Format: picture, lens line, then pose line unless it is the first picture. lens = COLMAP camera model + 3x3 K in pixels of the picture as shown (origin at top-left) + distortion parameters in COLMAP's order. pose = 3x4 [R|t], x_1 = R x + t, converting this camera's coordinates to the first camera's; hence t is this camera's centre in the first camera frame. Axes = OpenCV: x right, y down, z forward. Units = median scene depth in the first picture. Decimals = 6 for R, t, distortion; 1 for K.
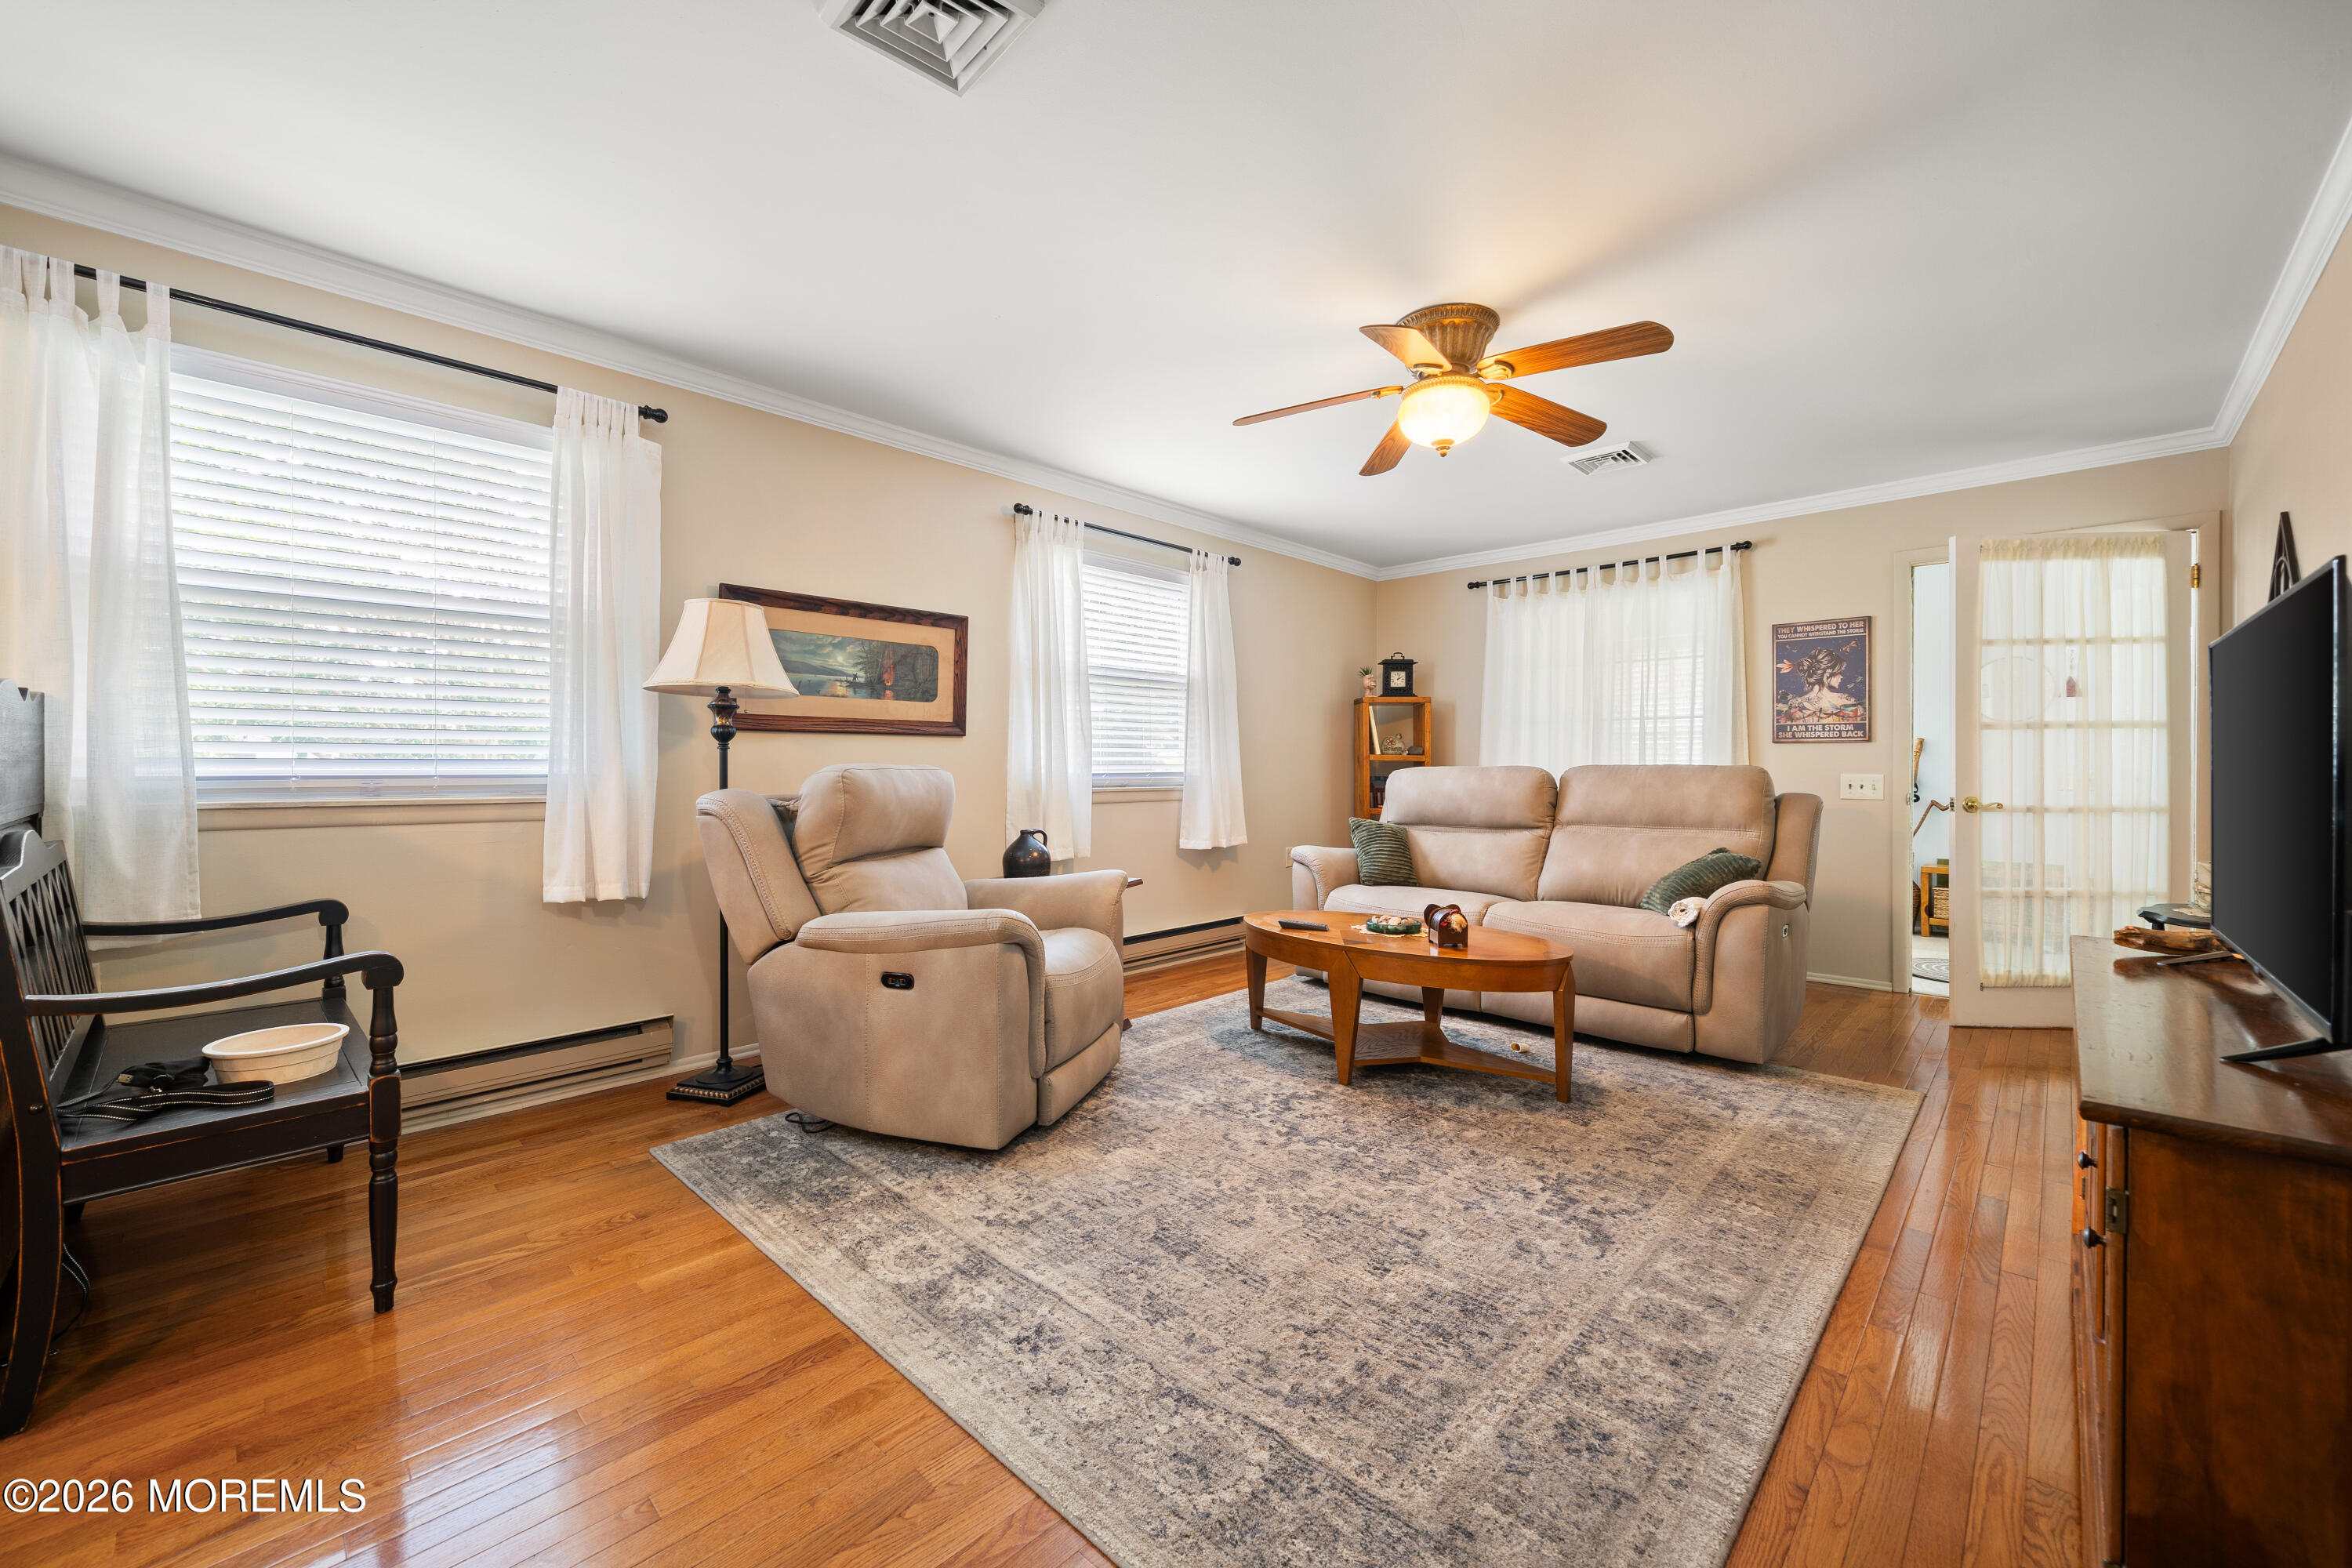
lens RADIAL K [[936.0, 0, 1171.1], [0, 936.0, 774.2], [0, 0, 1]] dist [-0.008160, -0.000043]
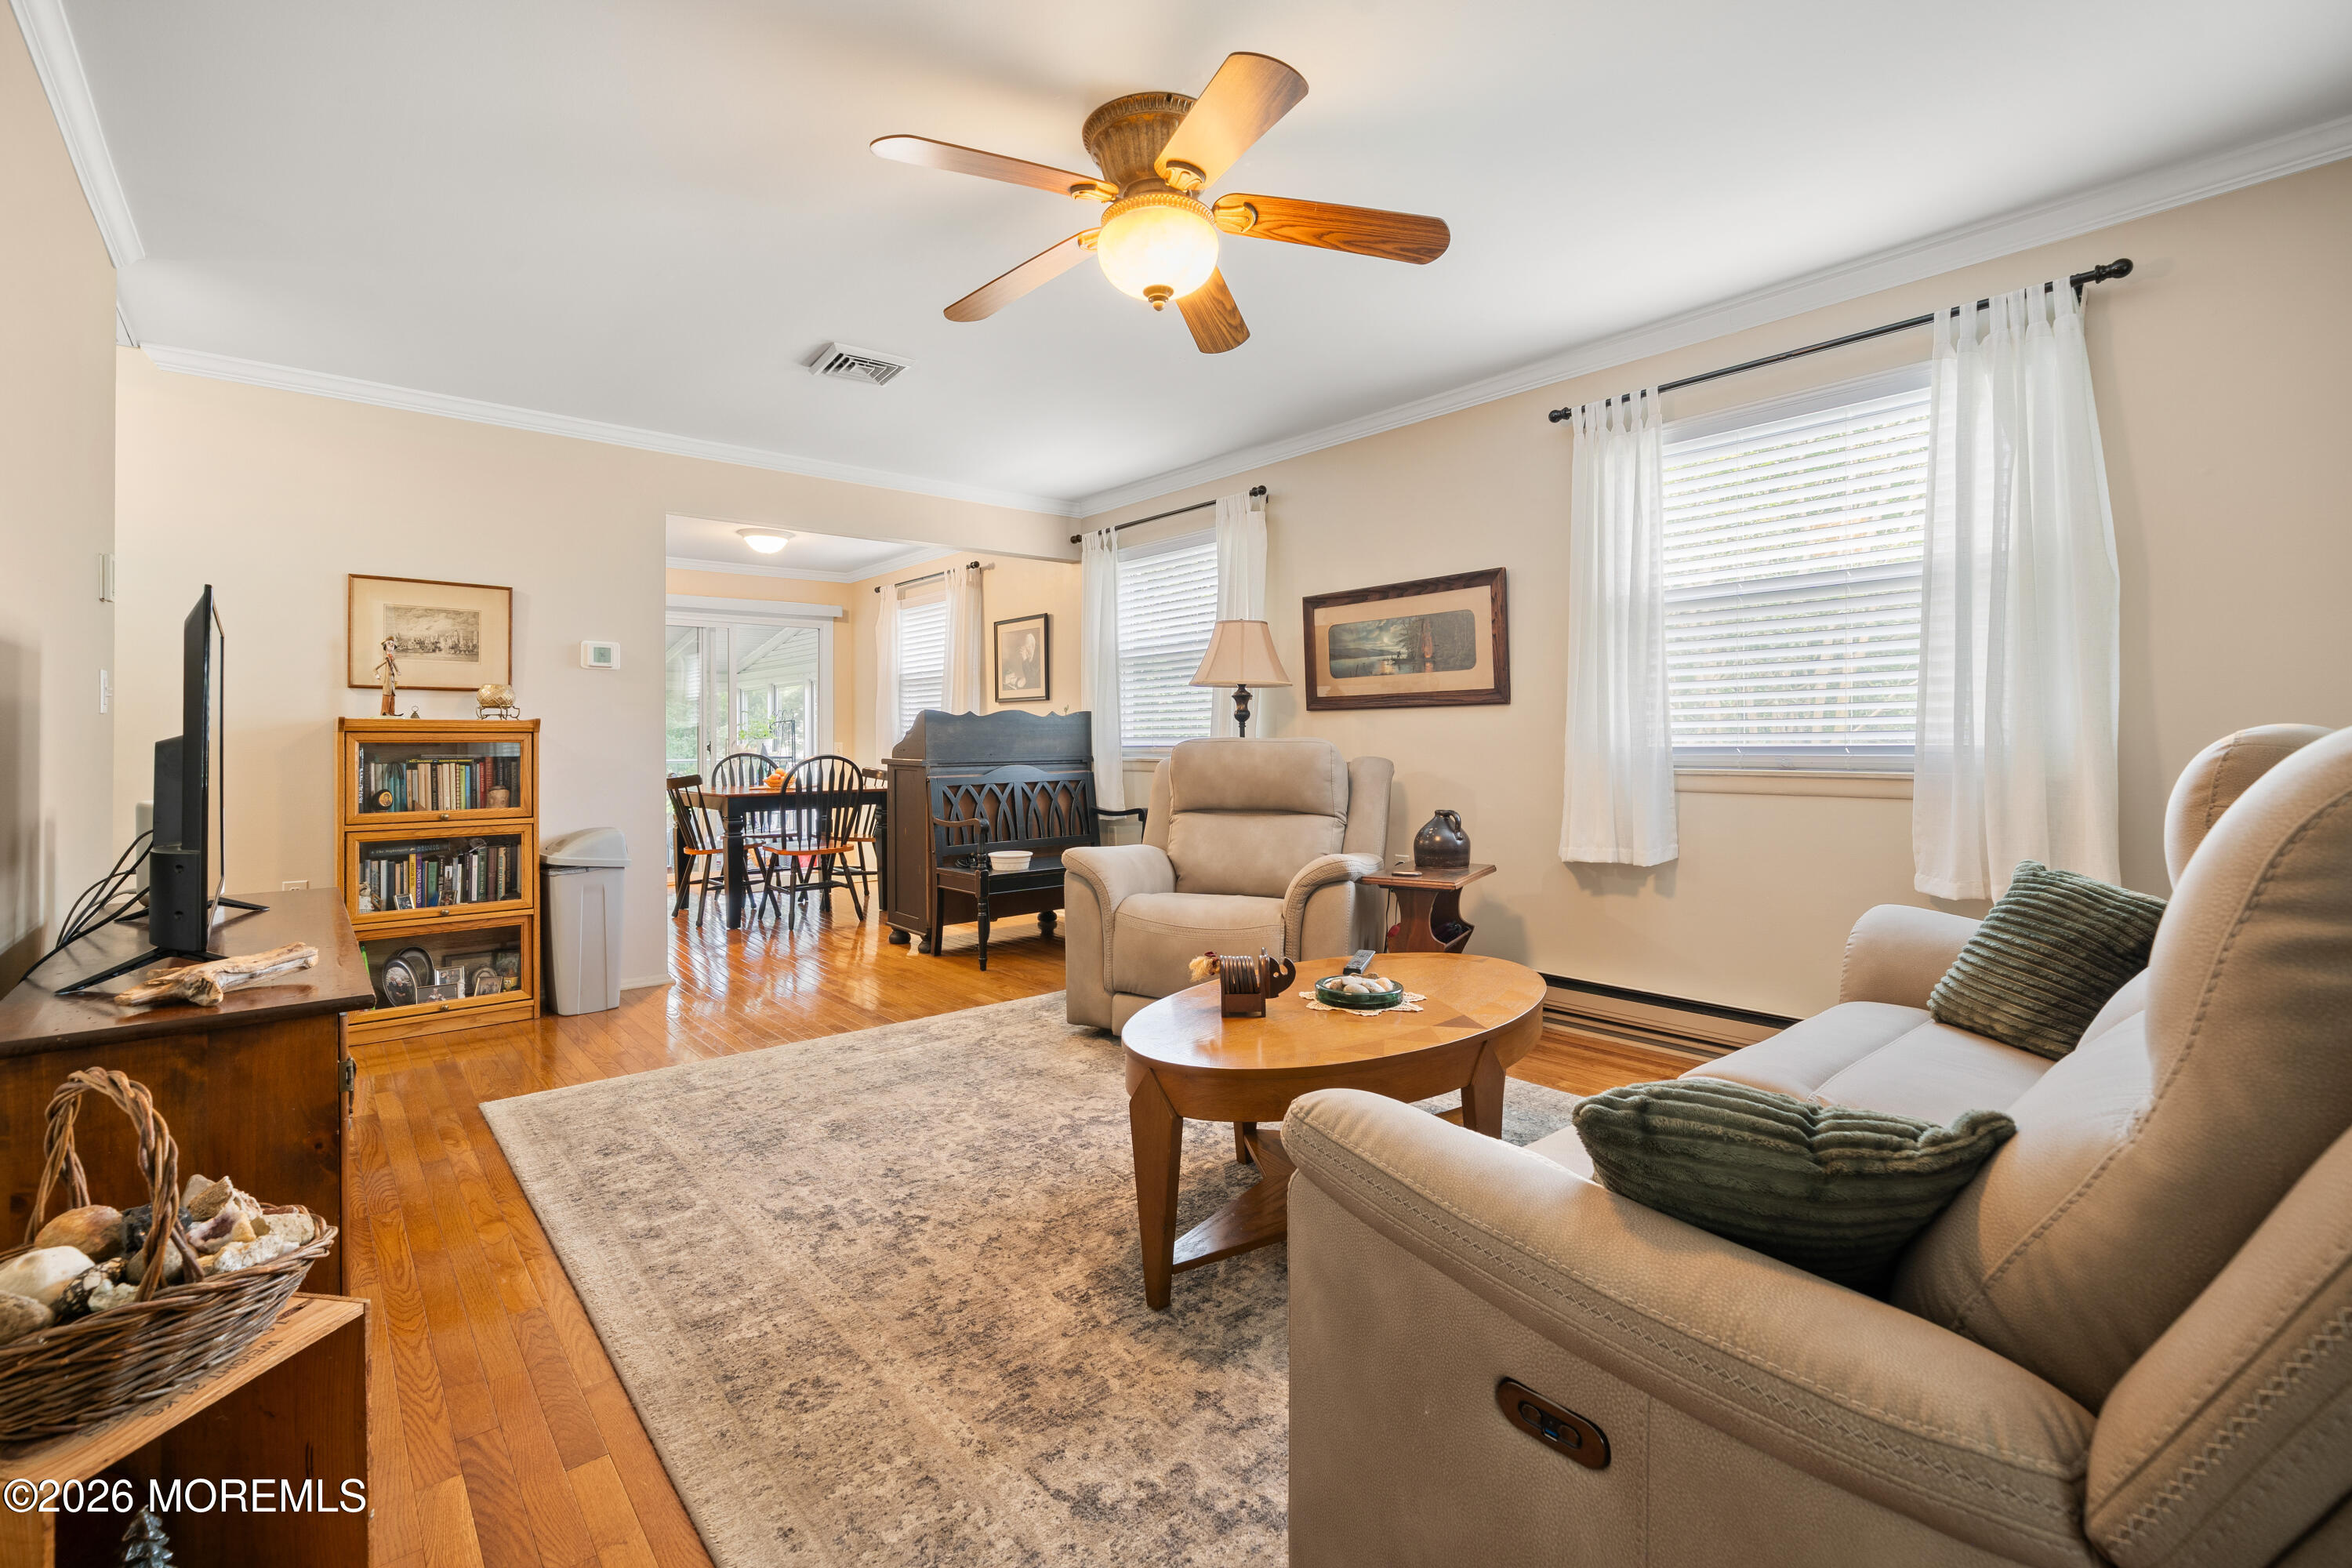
lens RADIAL K [[1029.8, 0, 1149.1], [0, 1029.8, 741.1], [0, 0, 1]] dist [0.000013, 0.000531]
pose [[-0.115398, -0.000661, -0.993319, 1.050739], [-0.001068, 0.999999, -0.000542, -0.006140], [0.993319, 0.000998, -0.115399, 1.051031]]
